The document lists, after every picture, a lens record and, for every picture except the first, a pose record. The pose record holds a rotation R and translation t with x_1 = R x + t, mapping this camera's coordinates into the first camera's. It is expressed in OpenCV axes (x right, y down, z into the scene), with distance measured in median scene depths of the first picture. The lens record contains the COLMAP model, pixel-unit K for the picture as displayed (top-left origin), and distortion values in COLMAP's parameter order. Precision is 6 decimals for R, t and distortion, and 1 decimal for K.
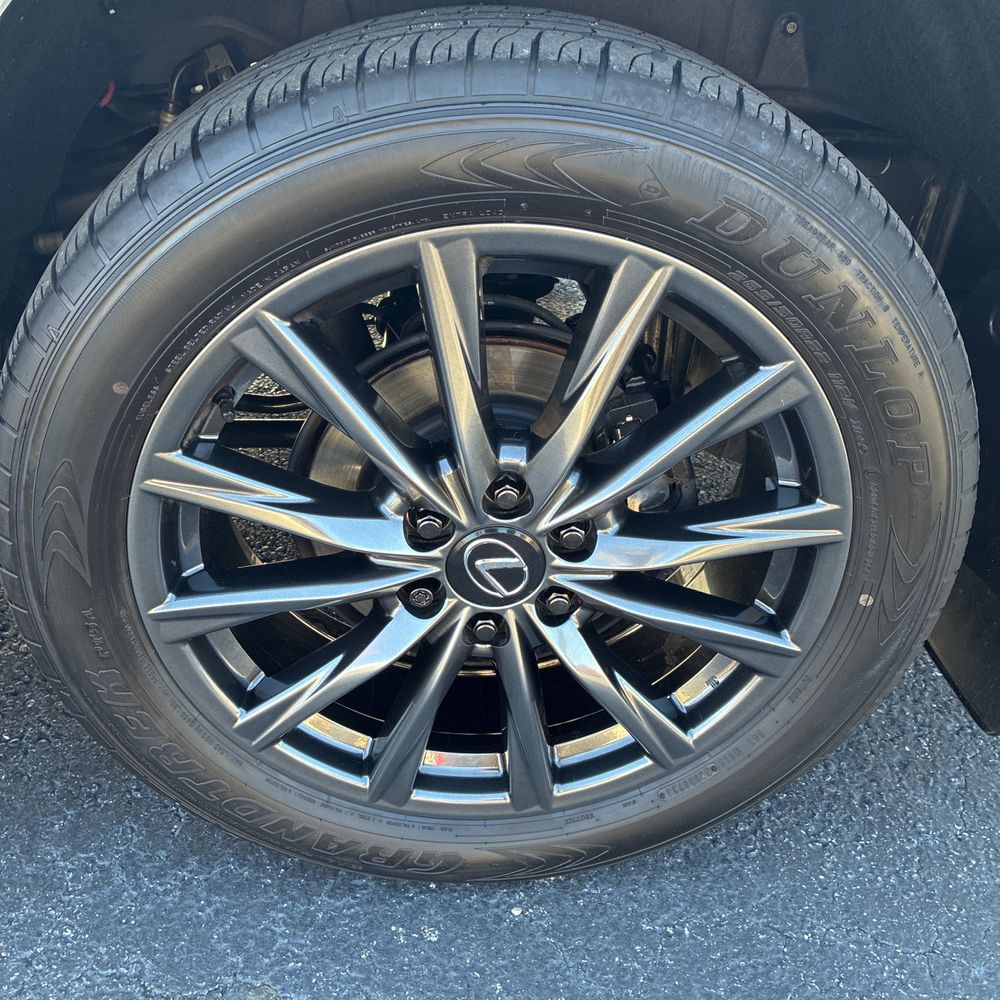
lens RADIAL K [[1006.8, 0, 489.1], [0, 1006.8, 499.1], [0, 0, 1]] dist [0.053488, -0.029023]
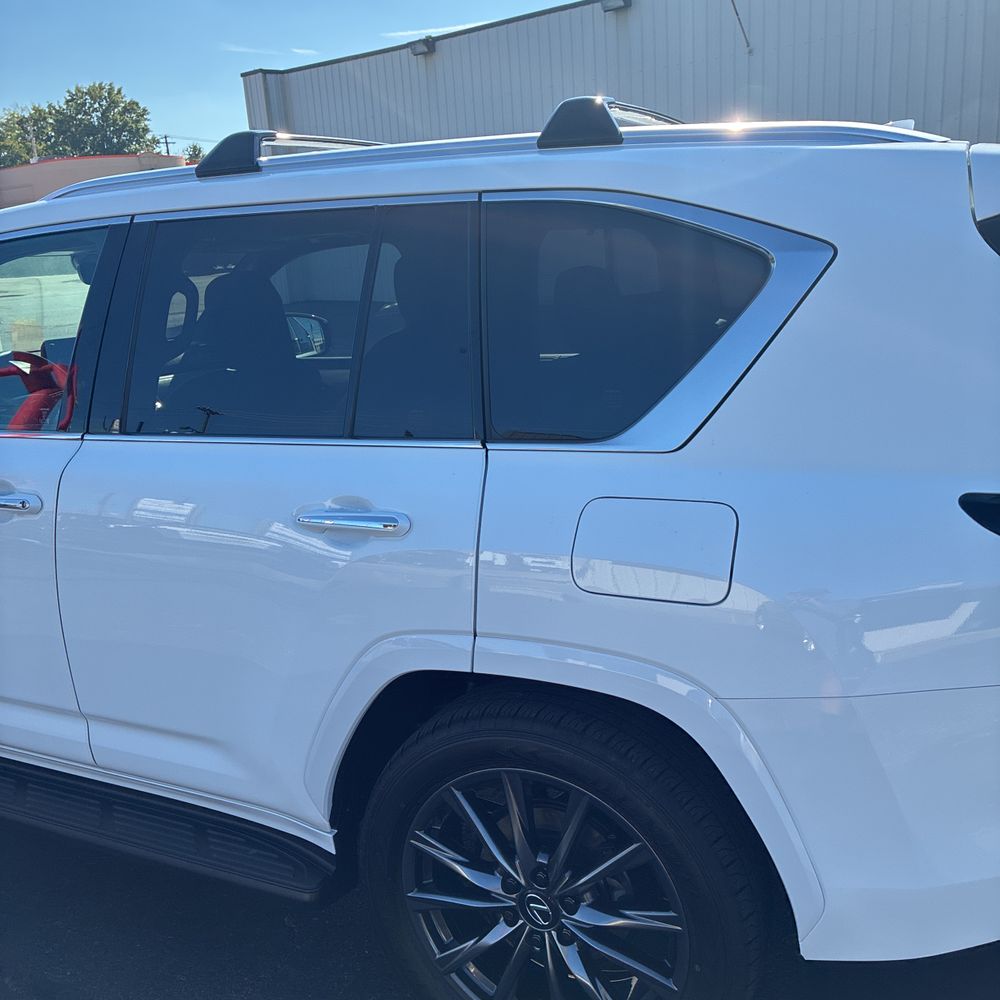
lens RADIAL K [[1003.5, 0, 498.0], [0, 1003.5, 499.4], [0, 0, 1]] dist [0.053894, -0.030936]
pose [[0.872755, 0.034970, -0.486905, 1.033056], [-0.193960, 0.940160, -0.280140, -0.148150], [0.447972, 0.338933, 0.827312, -1.280187]]
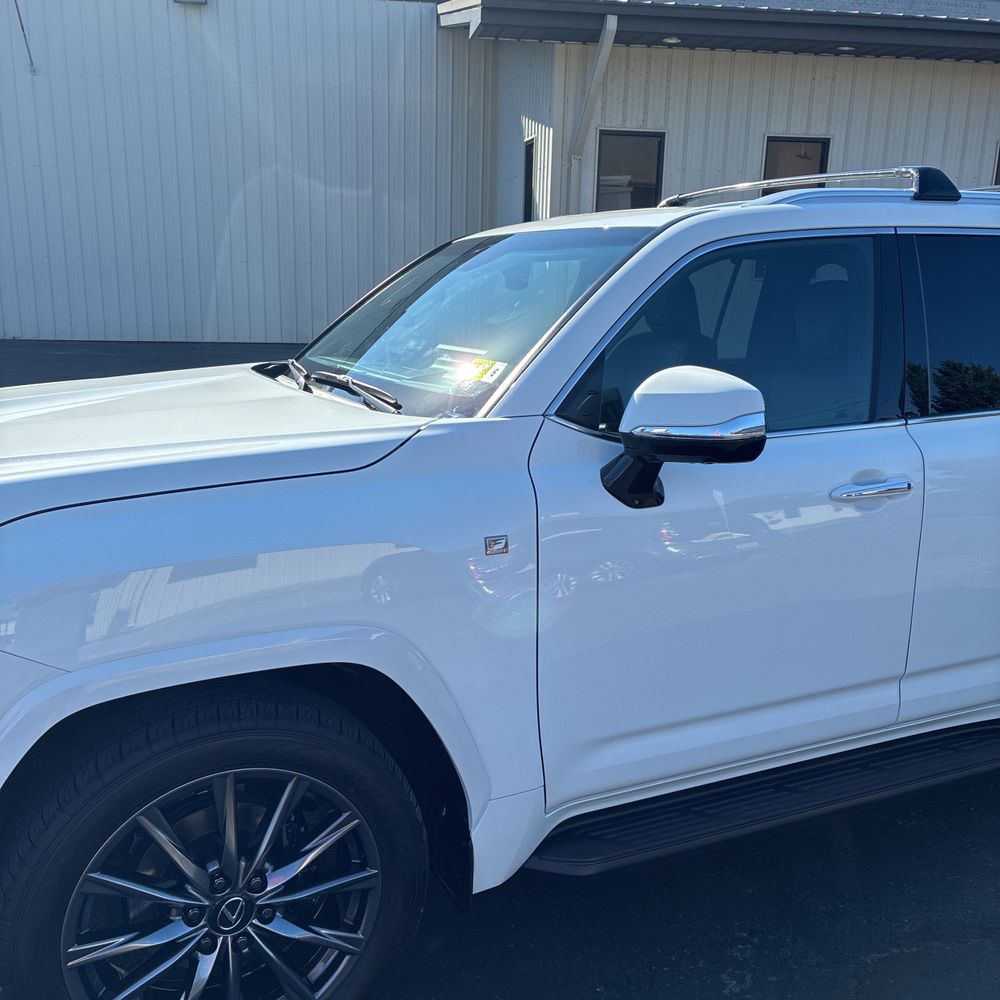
lens RADIAL K [[1003.5, 0, 498.0], [0, 1003.5, 499.4], [0, 0, 1]] dist [0.053894, -0.030936]
pose [[0.934487, -0.113422, 0.337444, -3.491167], [0.221965, 0.926714, -0.303202, 0.014678], [-0.278325, 0.358240, 0.891179, -1.873534]]
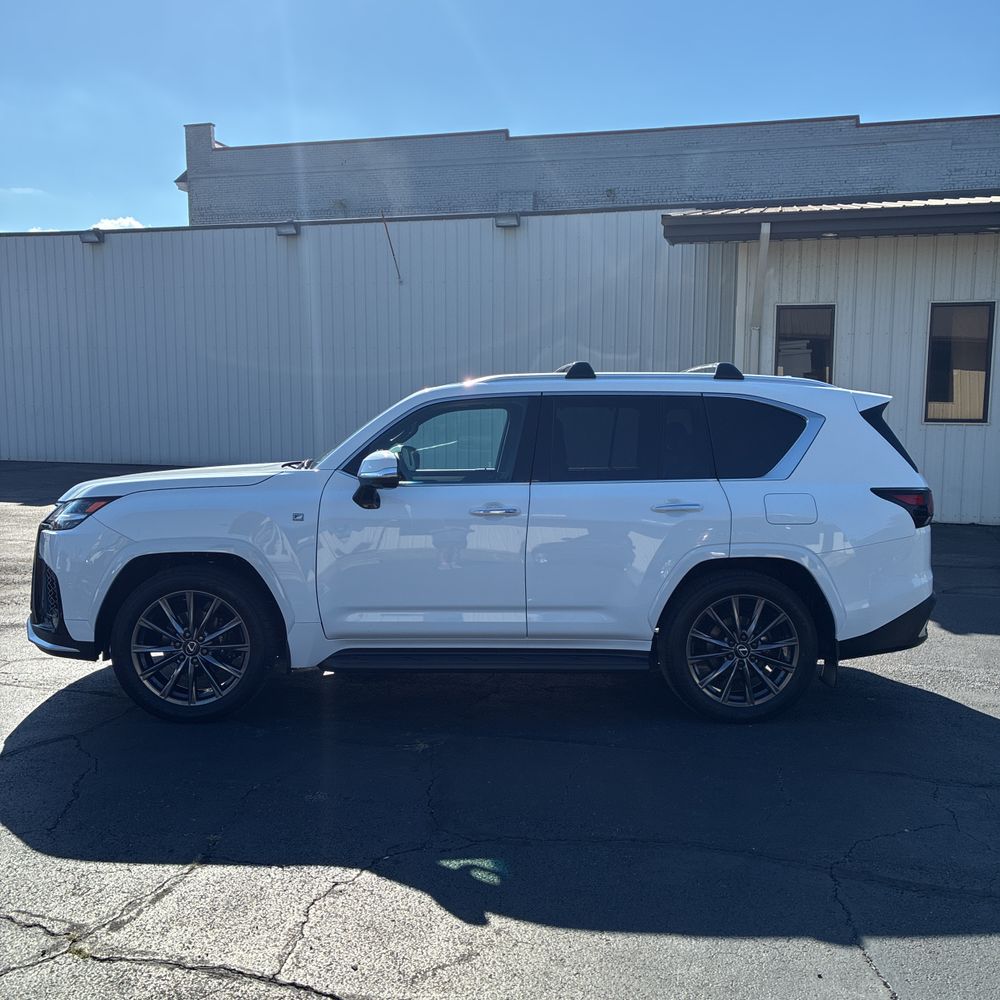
lens RADIAL K [[1003.5, 0, 498.0], [0, 1003.5, 499.4], [0, 0, 1]] dist [0.053894, -0.030936]
pose [[0.998676, -0.037973, -0.034691, -1.267381], [0.016473, 0.875093, -0.483674, 2.268523], [0.048725, 0.482462, 0.874560, -5.031764]]
